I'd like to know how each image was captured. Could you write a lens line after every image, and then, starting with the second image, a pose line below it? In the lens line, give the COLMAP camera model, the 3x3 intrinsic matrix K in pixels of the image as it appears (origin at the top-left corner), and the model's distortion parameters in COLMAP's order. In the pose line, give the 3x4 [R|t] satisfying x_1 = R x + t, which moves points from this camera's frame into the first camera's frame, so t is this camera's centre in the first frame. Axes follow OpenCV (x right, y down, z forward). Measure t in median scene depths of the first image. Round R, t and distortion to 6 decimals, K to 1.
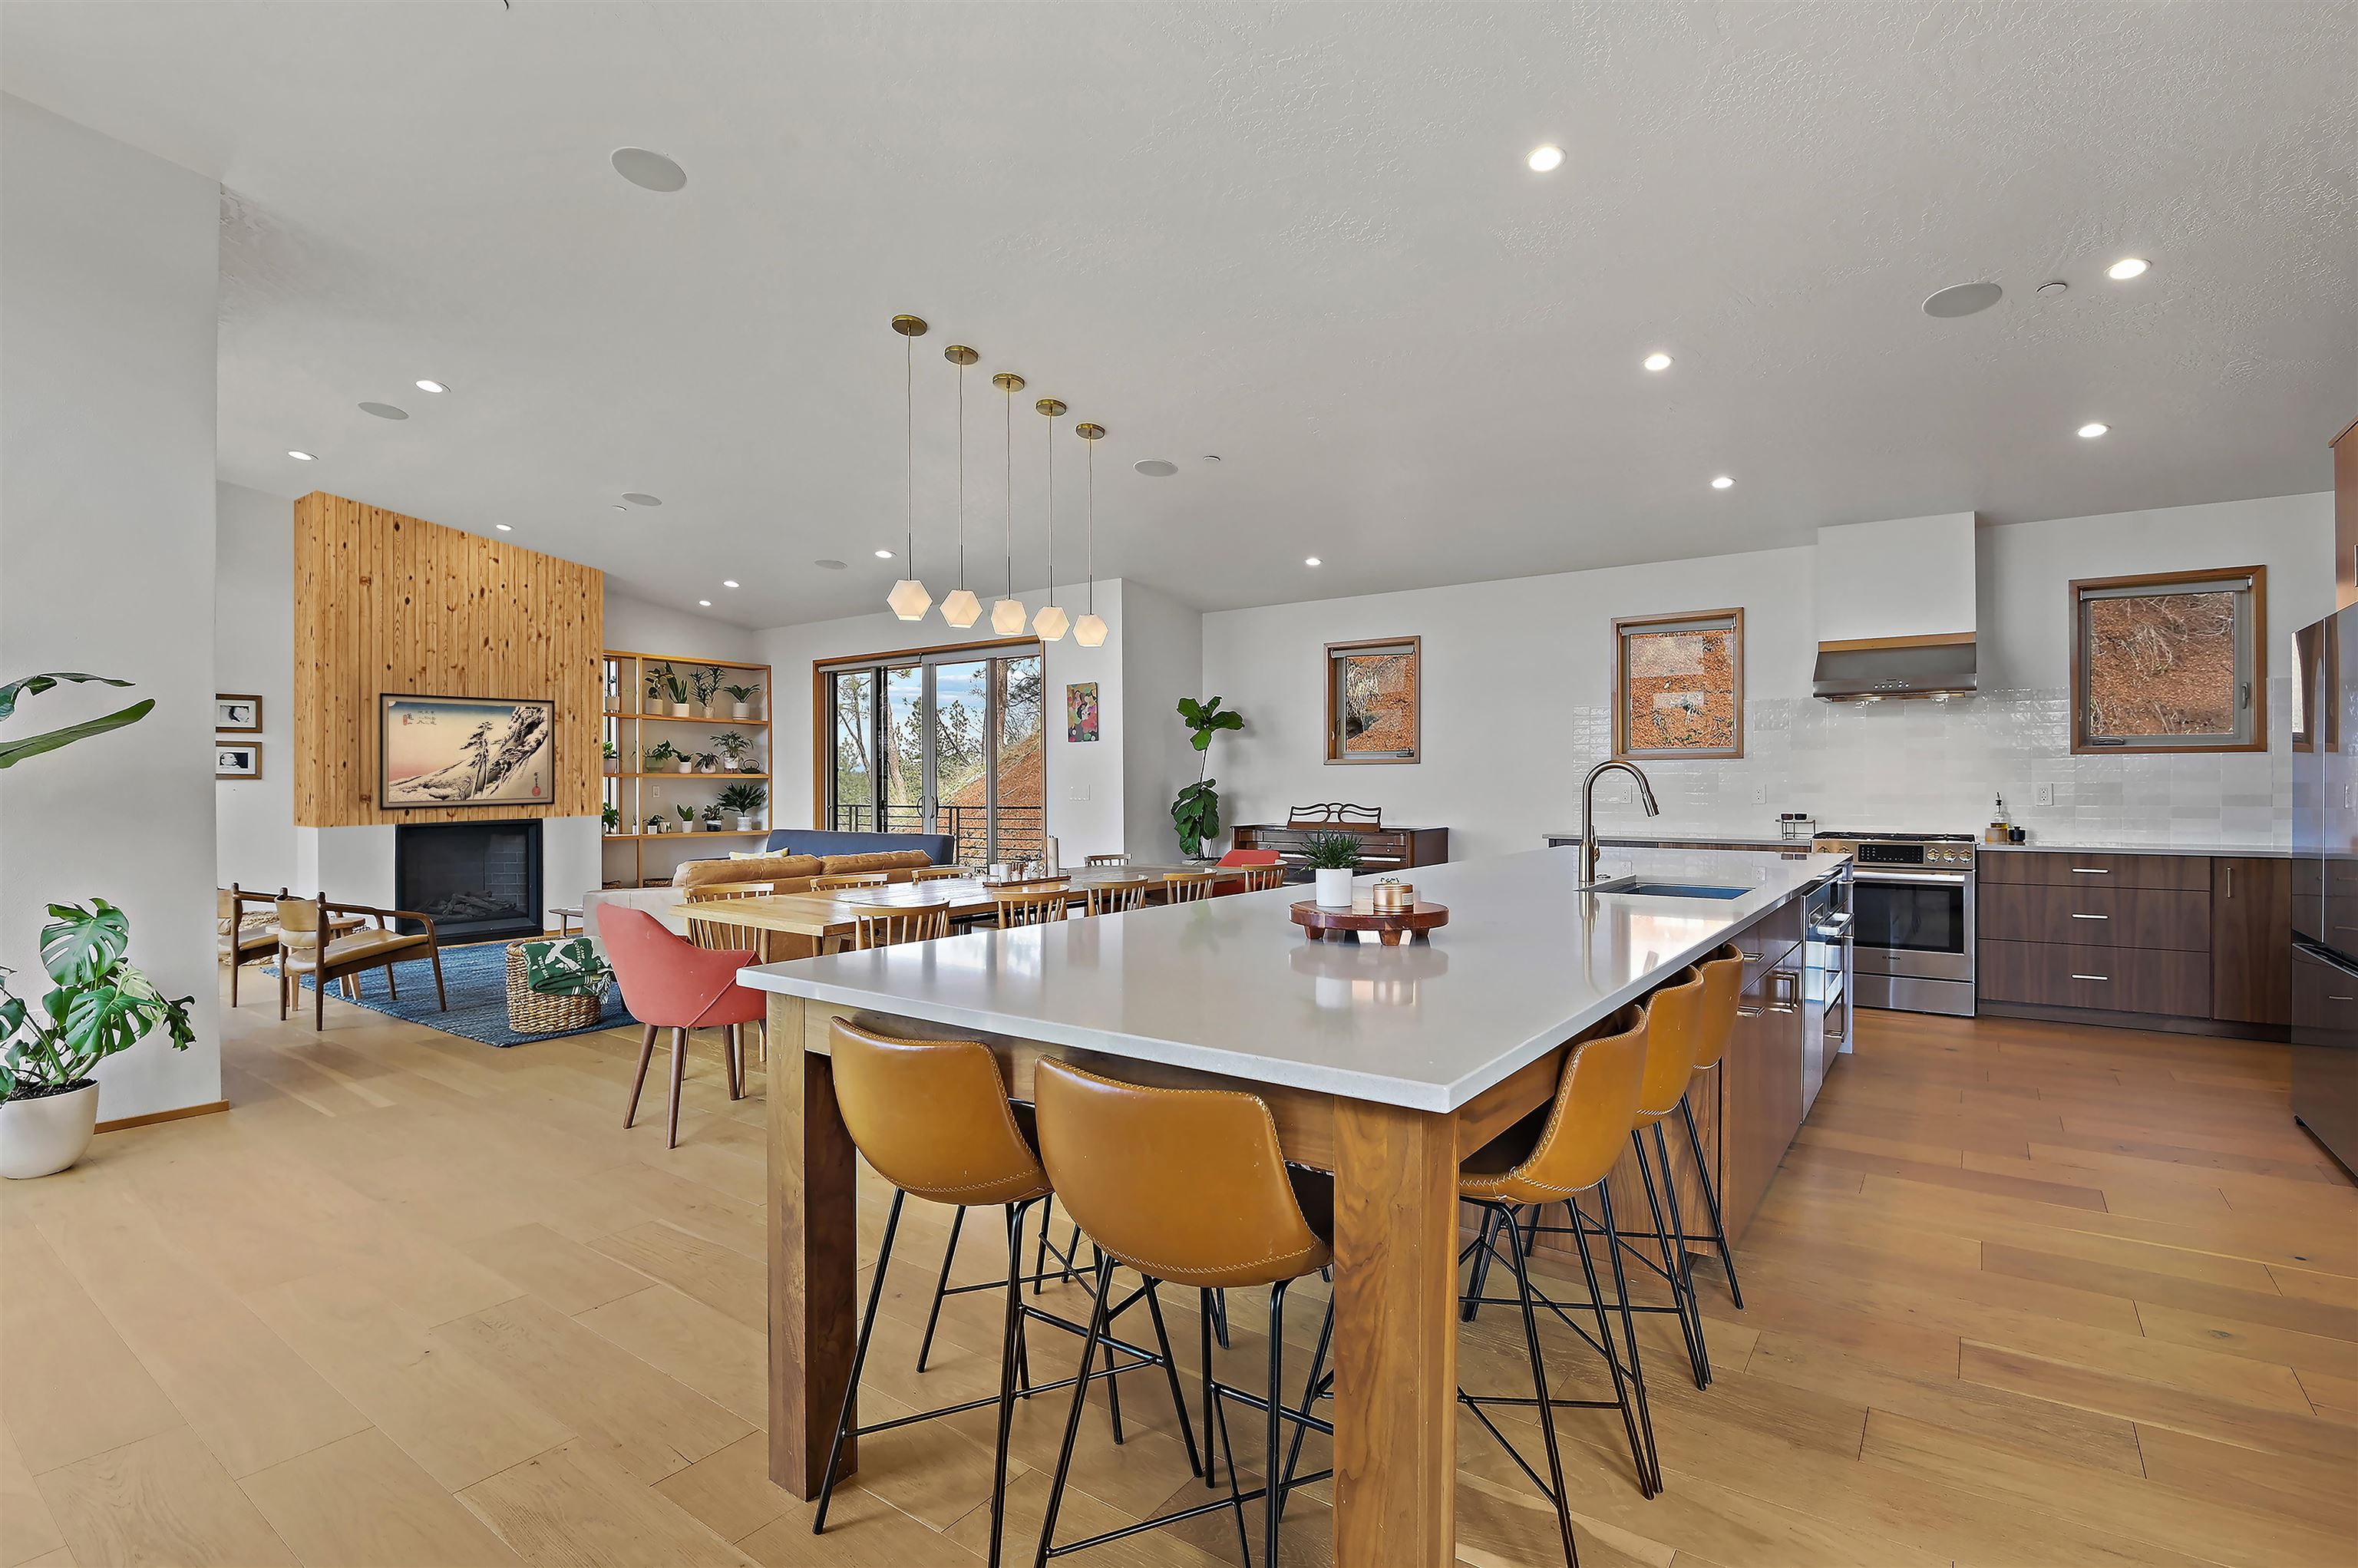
lens RADIAL K [[1106.5, 0, 1179.0], [0, 1106.5, 784.0], [0, 0, 1]] dist [-0.015188, -0.010182]
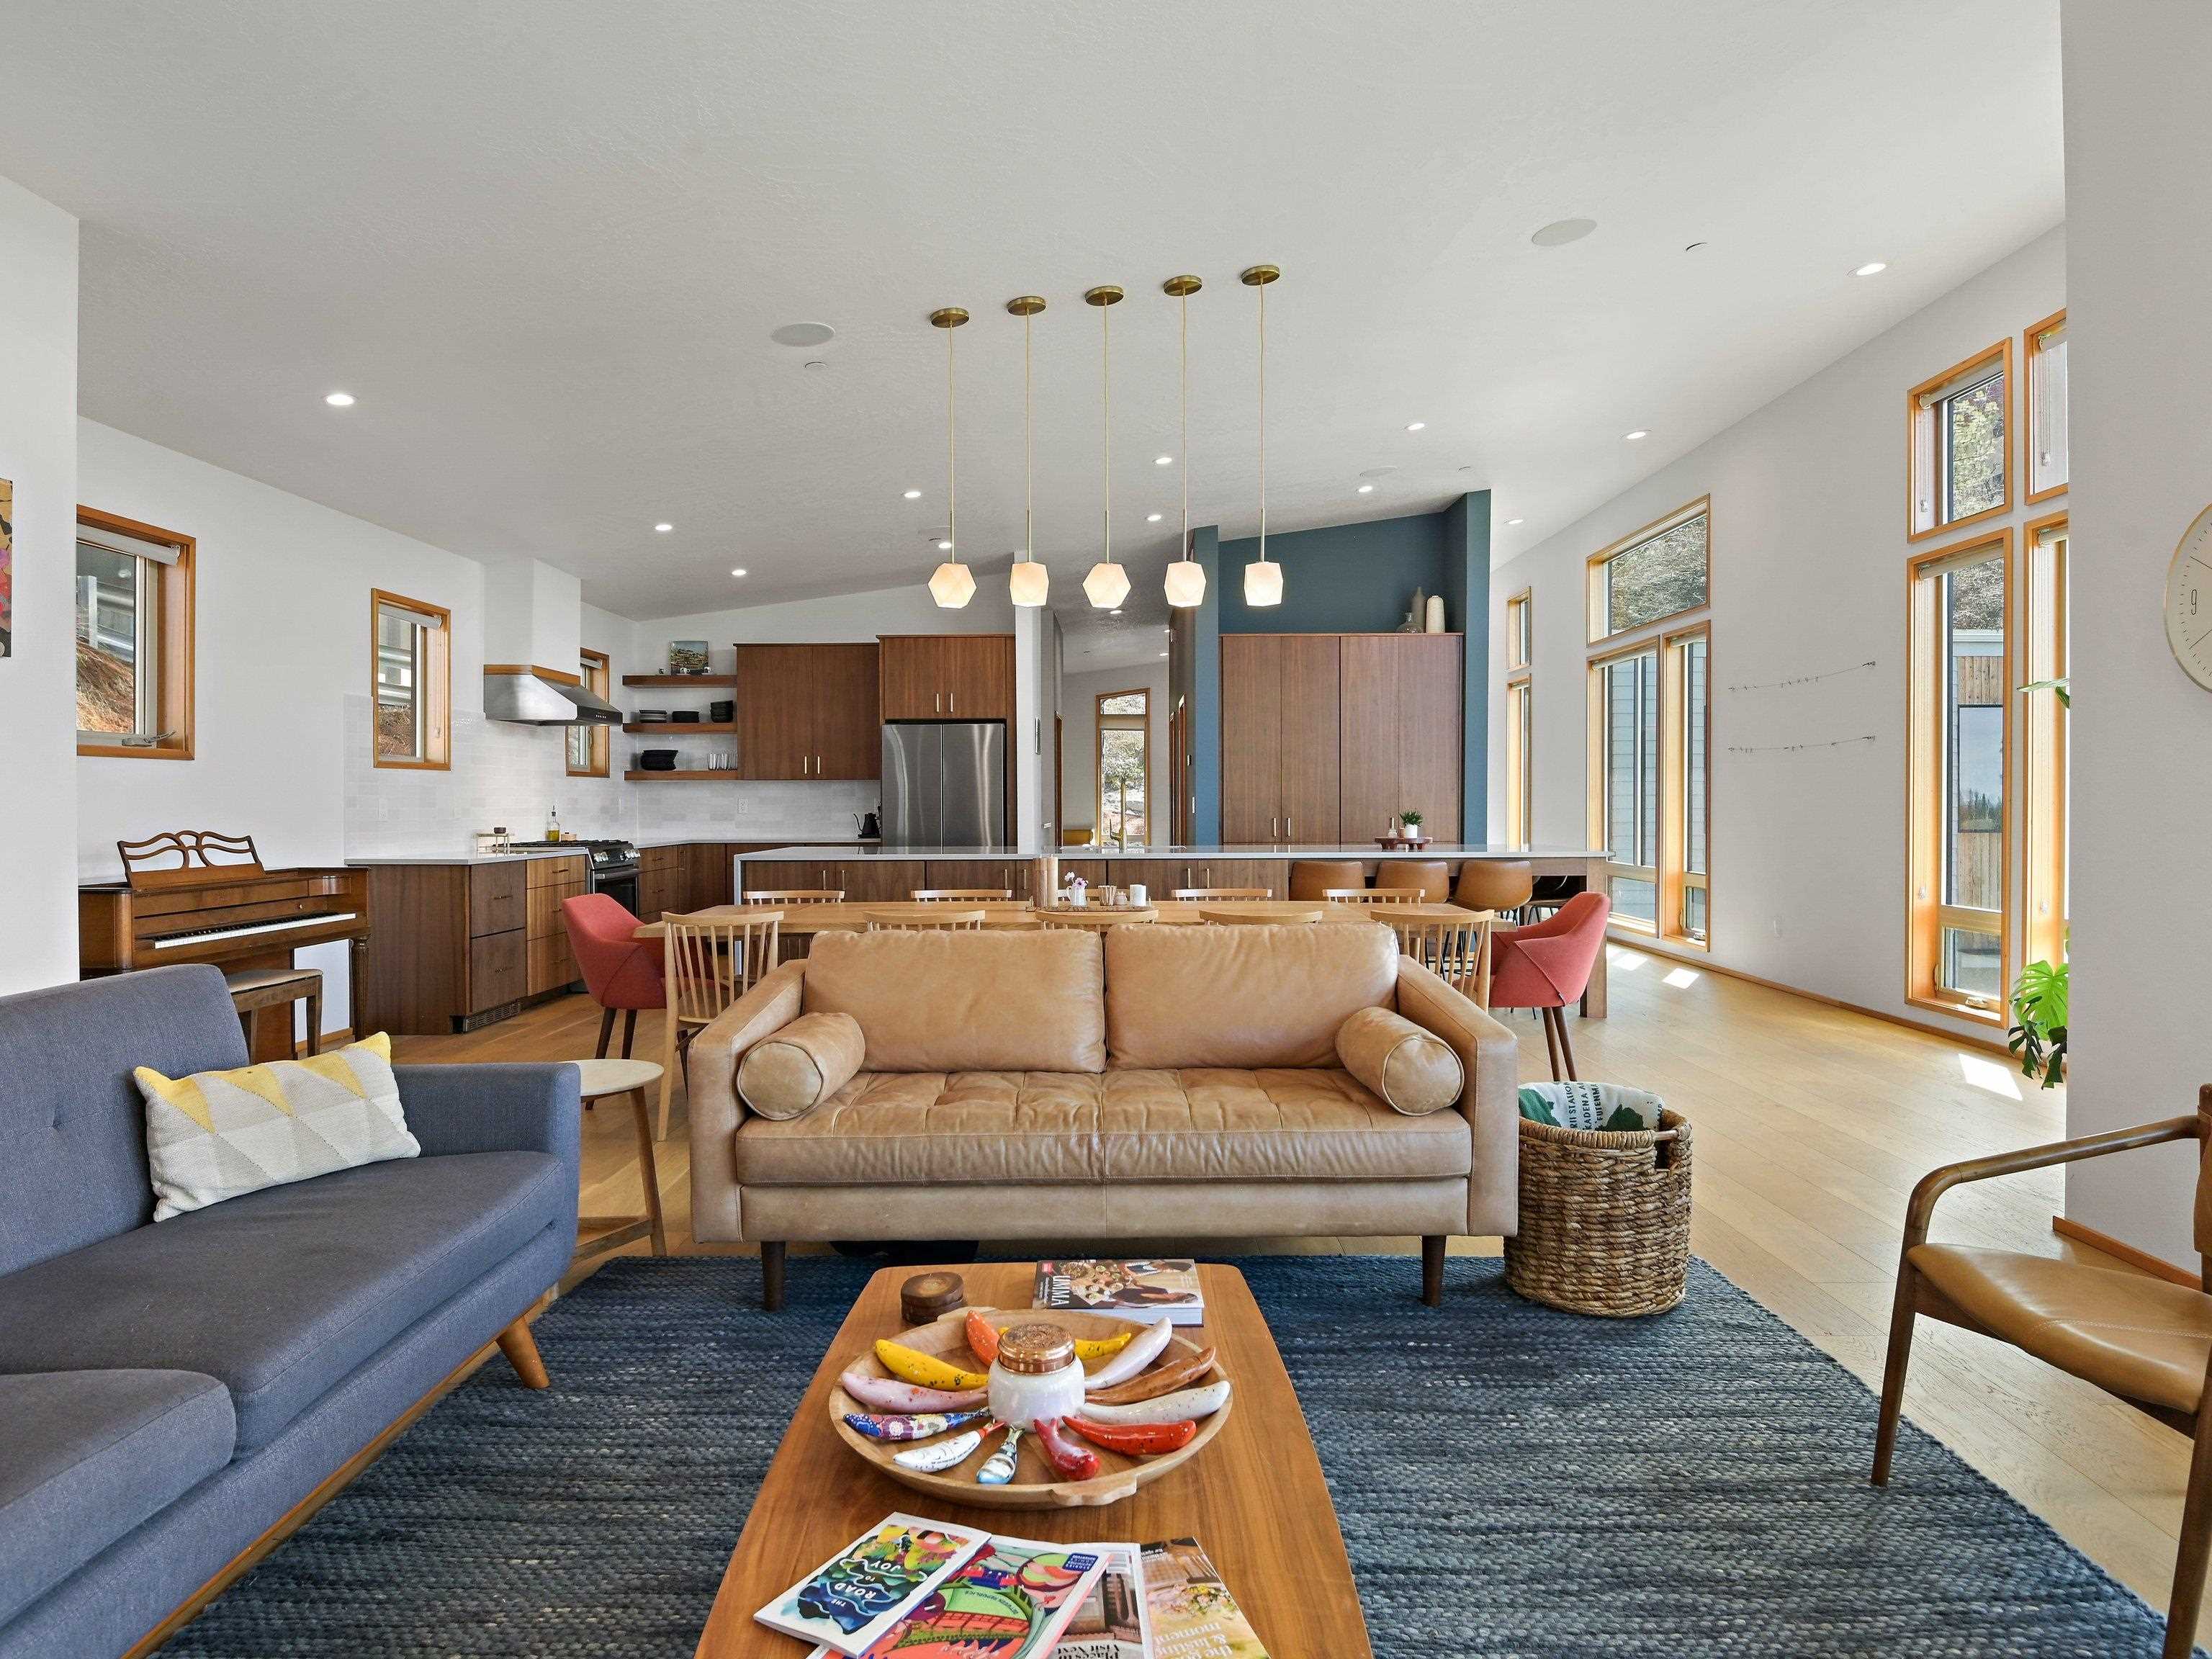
lens RADIAL K [[1312.2, 0, 1104.5], [0, 1312.2, 814.8], [0, 0, 1]] dist [-0.003709, -0.016803]
pose [[-0.573256, -0.003594, 0.819368, -0.571617], [0.004981, 0.999957, 0.007871, 0.006428], [-0.819361, 0.008593, -0.573213, 0.937938]]
